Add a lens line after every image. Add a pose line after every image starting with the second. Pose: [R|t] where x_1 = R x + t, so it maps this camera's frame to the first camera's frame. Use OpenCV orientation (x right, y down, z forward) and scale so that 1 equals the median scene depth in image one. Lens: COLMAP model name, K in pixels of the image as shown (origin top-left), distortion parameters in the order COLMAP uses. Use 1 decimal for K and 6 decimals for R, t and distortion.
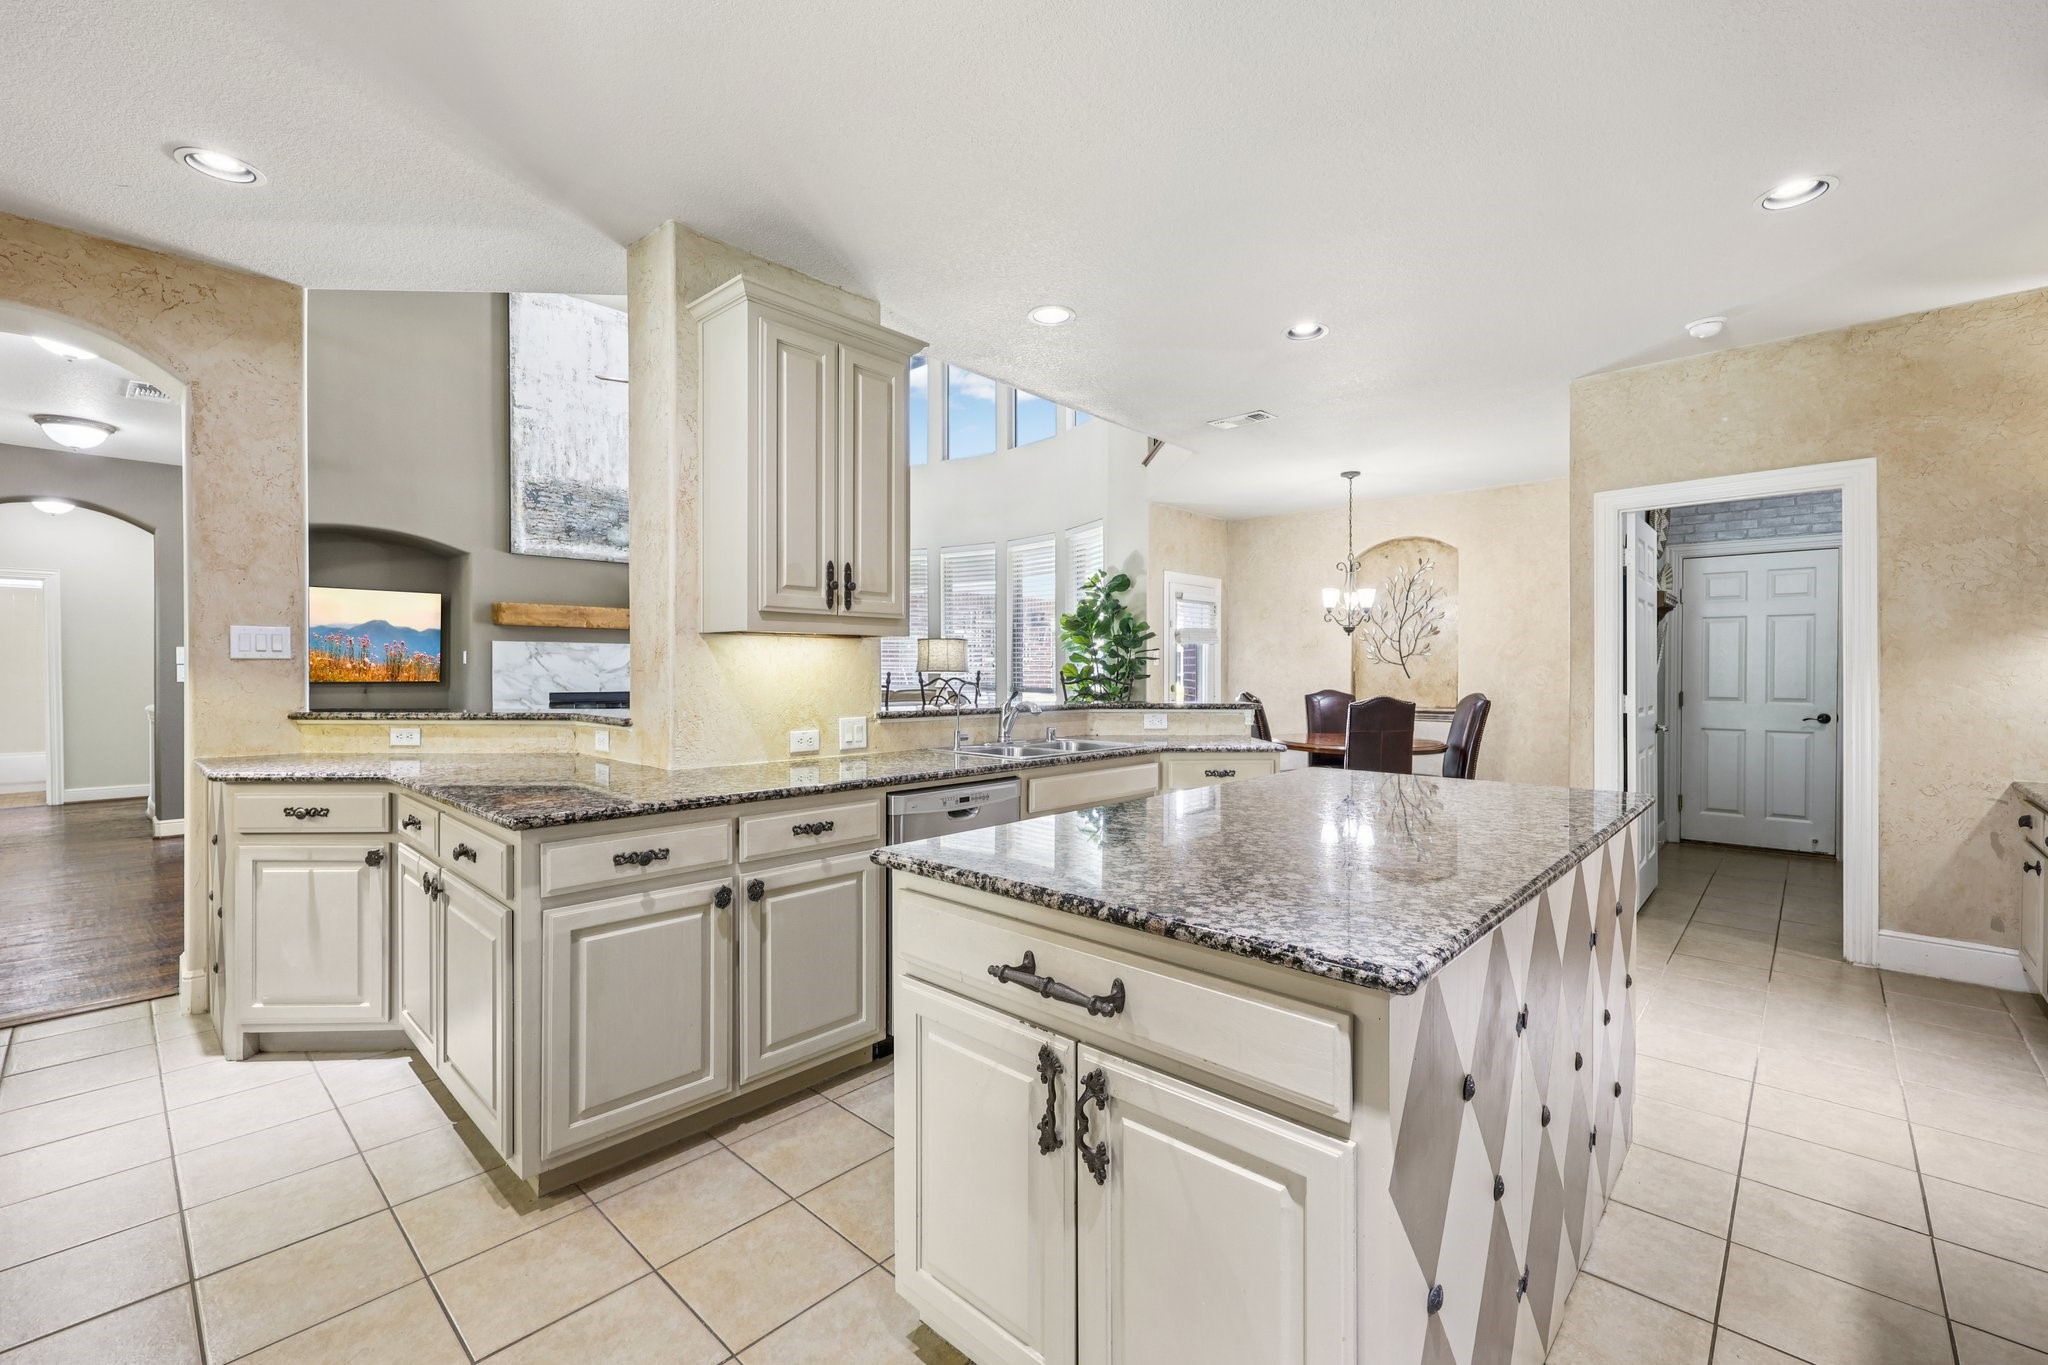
lens RADIAL K [[865.2, 0, 1026.1], [0, 865.2, 672.6], [0, 0, 1]] dist [0.004601, 0.000267]
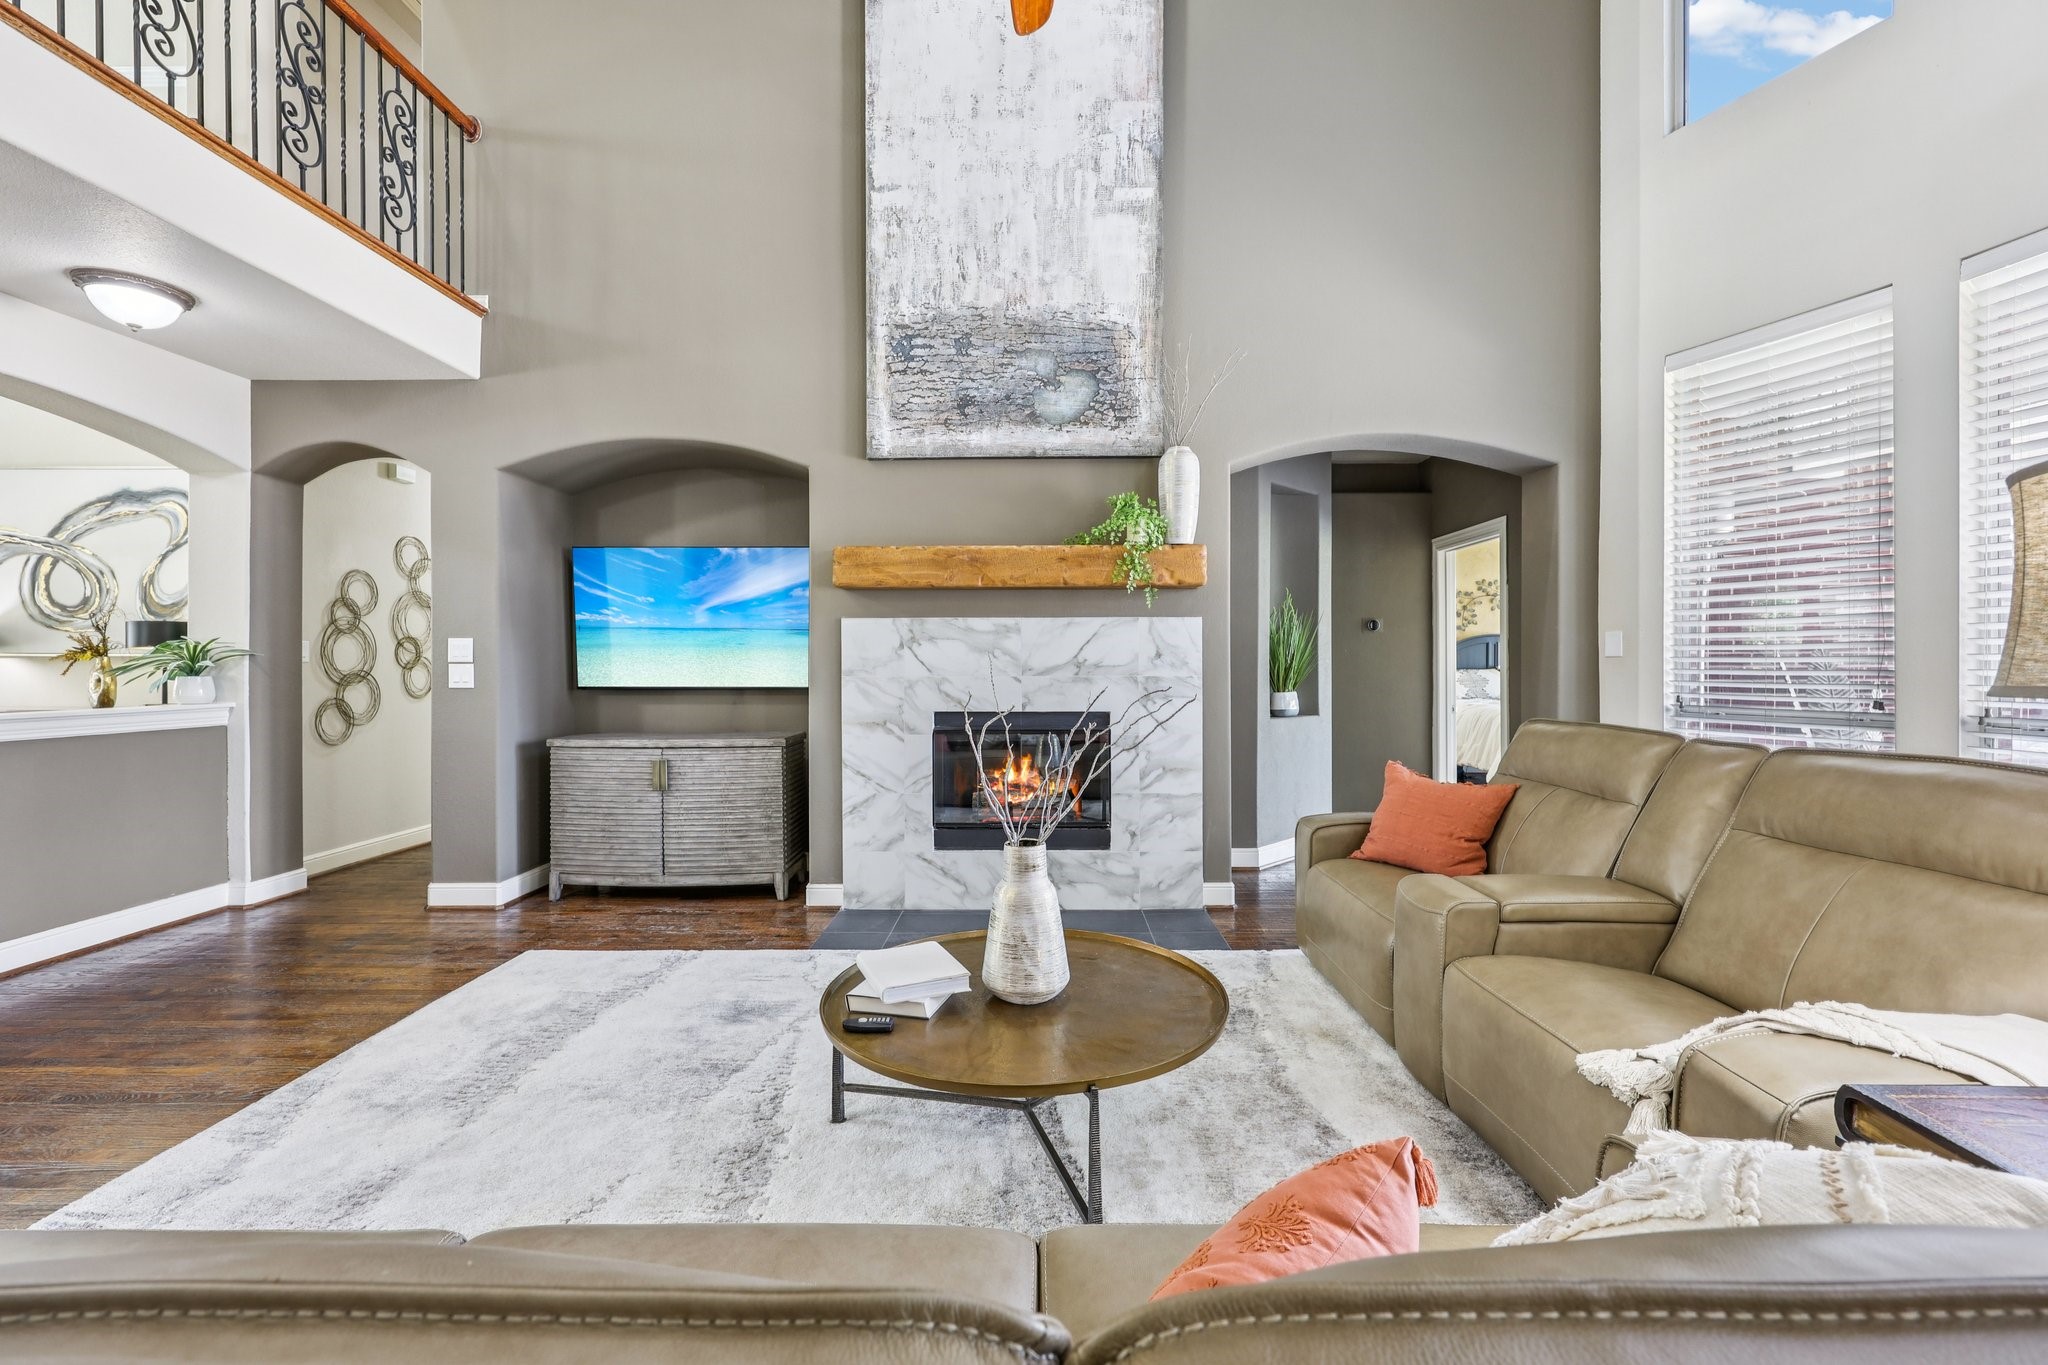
lens RADIAL K [[865.2, 0, 1026.1], [0, 865.2, 672.6], [0, 0, 1]] dist [0.004601, 0.000267]
pose [[0.668502, 0.002741, -0.743705, -0.115592], [-0.000454, 0.999995, 0.003278, -0.002890], [0.743710, -0.001854, 0.668499, 0.708049]]
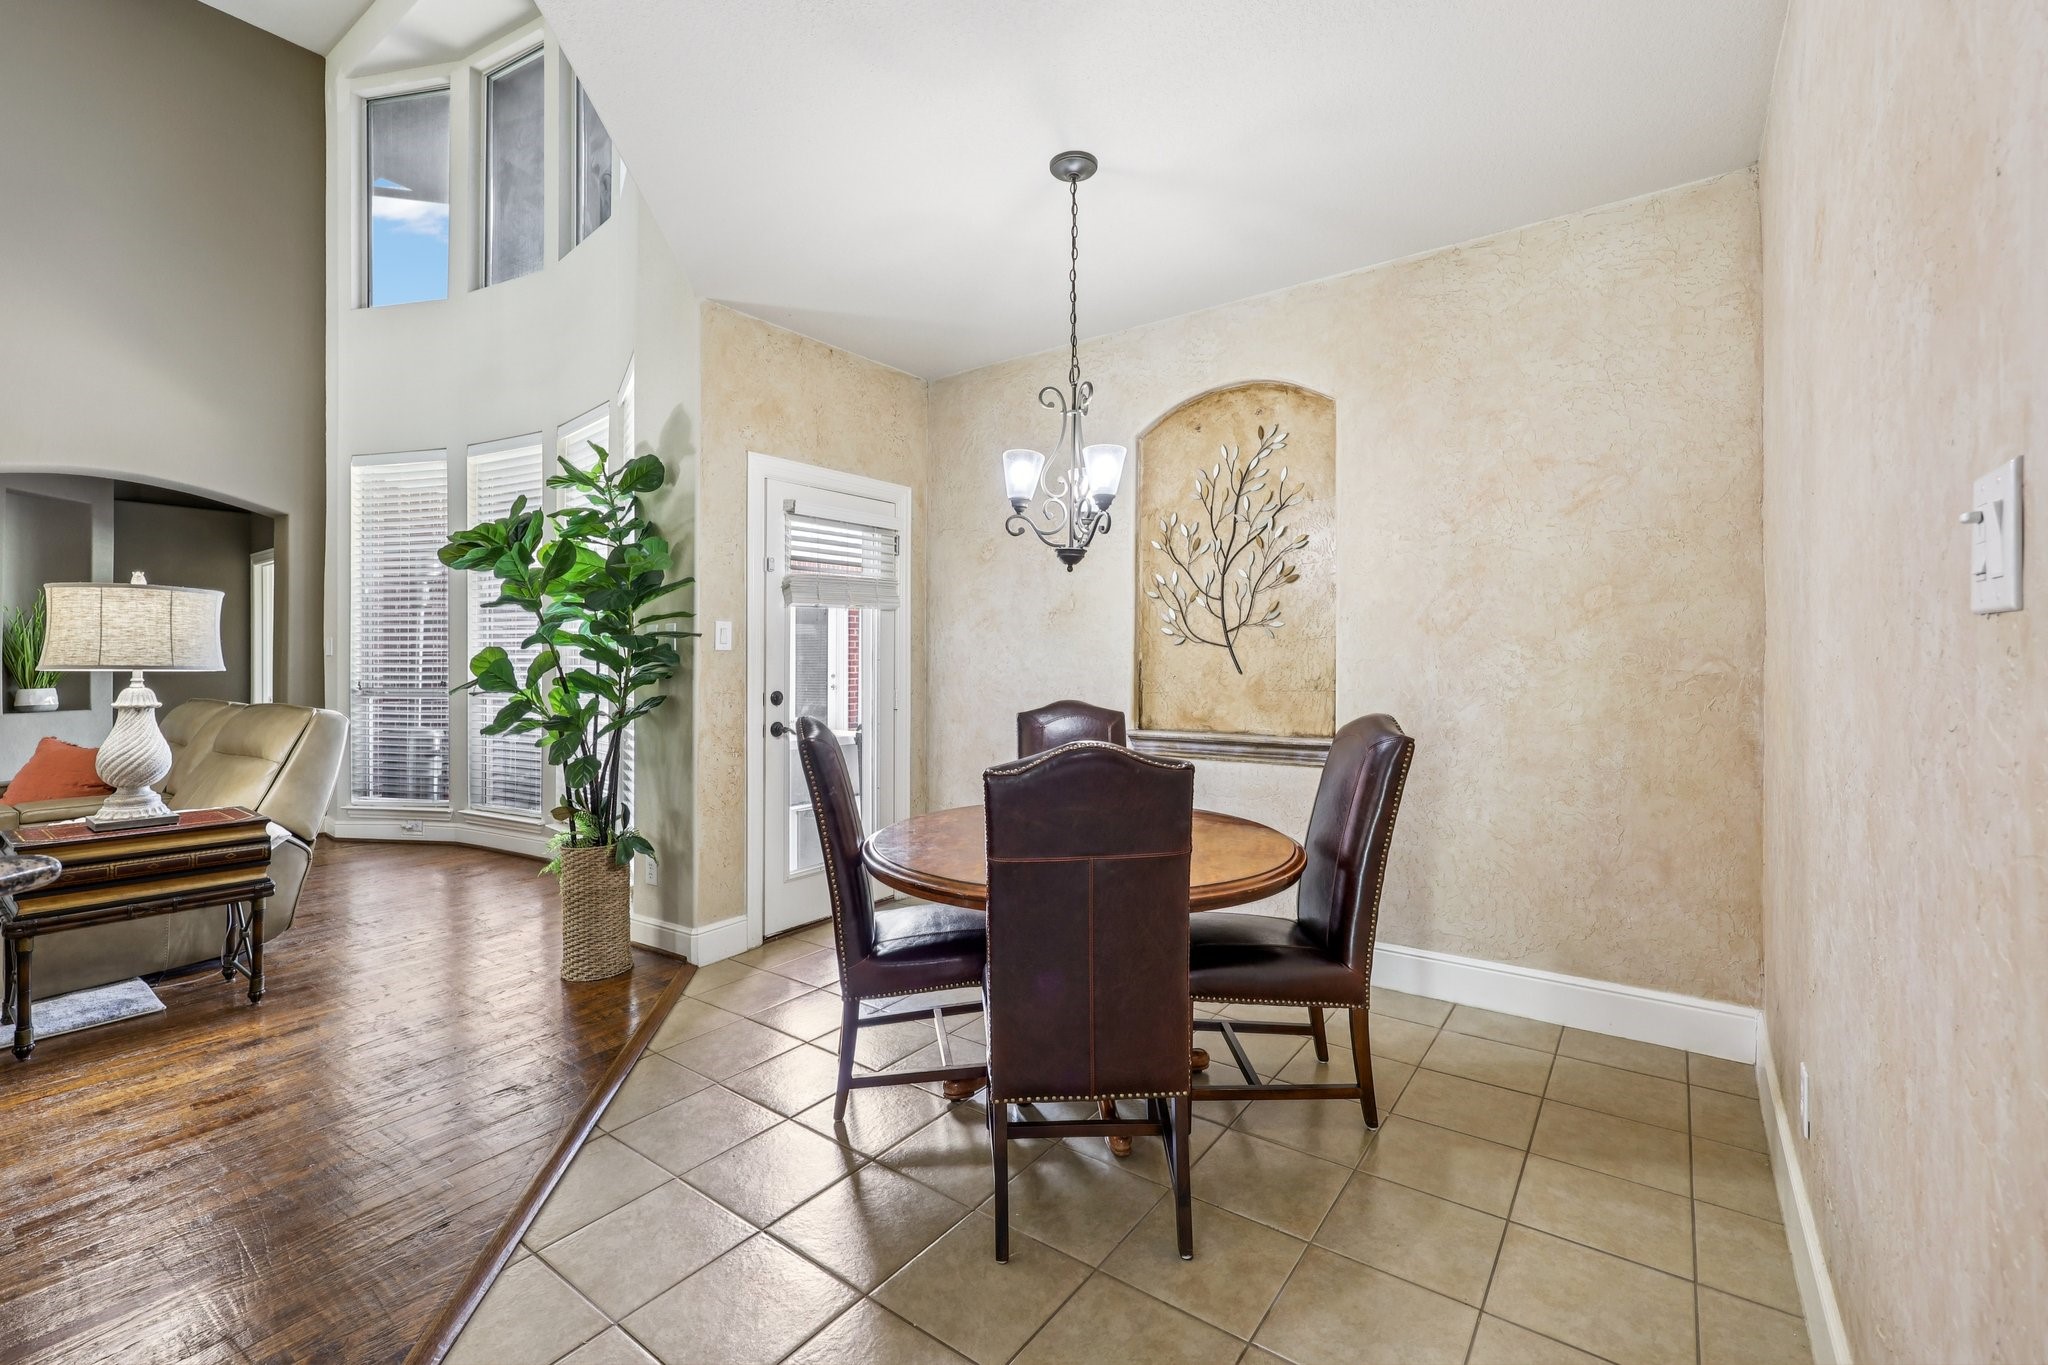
lens RADIAL K [[865.2, 0, 1026.1], [0, 865.2, 672.6], [0, 0, 1]] dist [0.004601, 0.000267]
pose [[0.993907, -0.009422, 0.109821, 0.256221], [0.008040, 0.999883, 0.013023, -0.001416], [-0.109931, -0.012060, 0.993866, 0.504454]]
